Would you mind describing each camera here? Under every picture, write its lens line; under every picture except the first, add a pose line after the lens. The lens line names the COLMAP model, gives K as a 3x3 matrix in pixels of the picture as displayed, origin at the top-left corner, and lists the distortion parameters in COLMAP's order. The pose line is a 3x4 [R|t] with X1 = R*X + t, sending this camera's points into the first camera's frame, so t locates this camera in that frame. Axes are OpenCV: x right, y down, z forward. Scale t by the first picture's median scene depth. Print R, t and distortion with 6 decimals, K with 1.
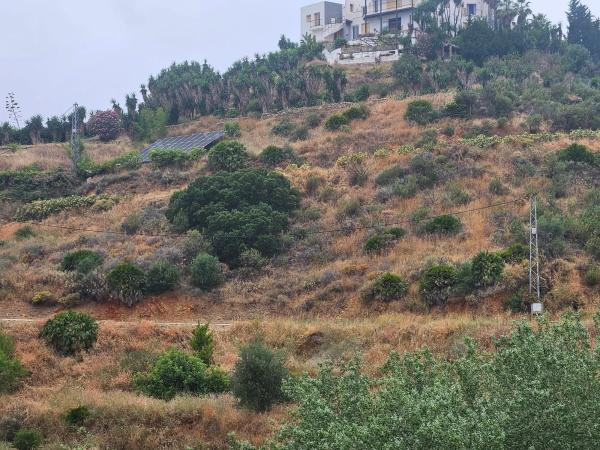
lens RADIAL K [[323.9, 0, 305.0], [0, 323.9, 224.3], [0, 0, 1]] dist [0.001400, 0.000085]
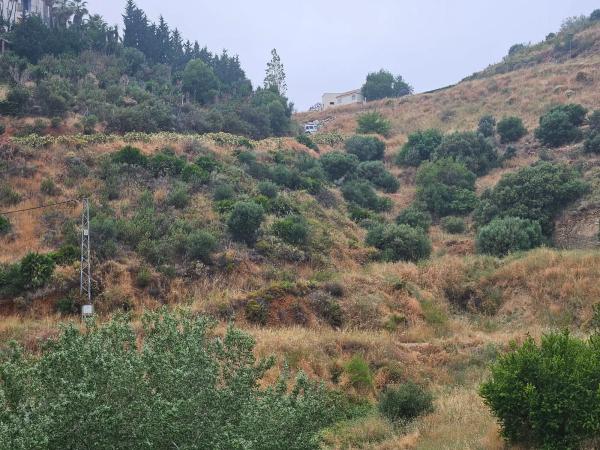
lens RADIAL K [[323.9, 0, 305.0], [0, 323.9, 224.3], [0, 0, 1]] dist [0.001400, 0.000085]
pose [[0.995880, 0.013944, 0.089598, 1.284062], [-0.013825, 0.999903, -0.001954, -0.011859], [-0.089617, 0.000707, 0.995976, -0.049480]]
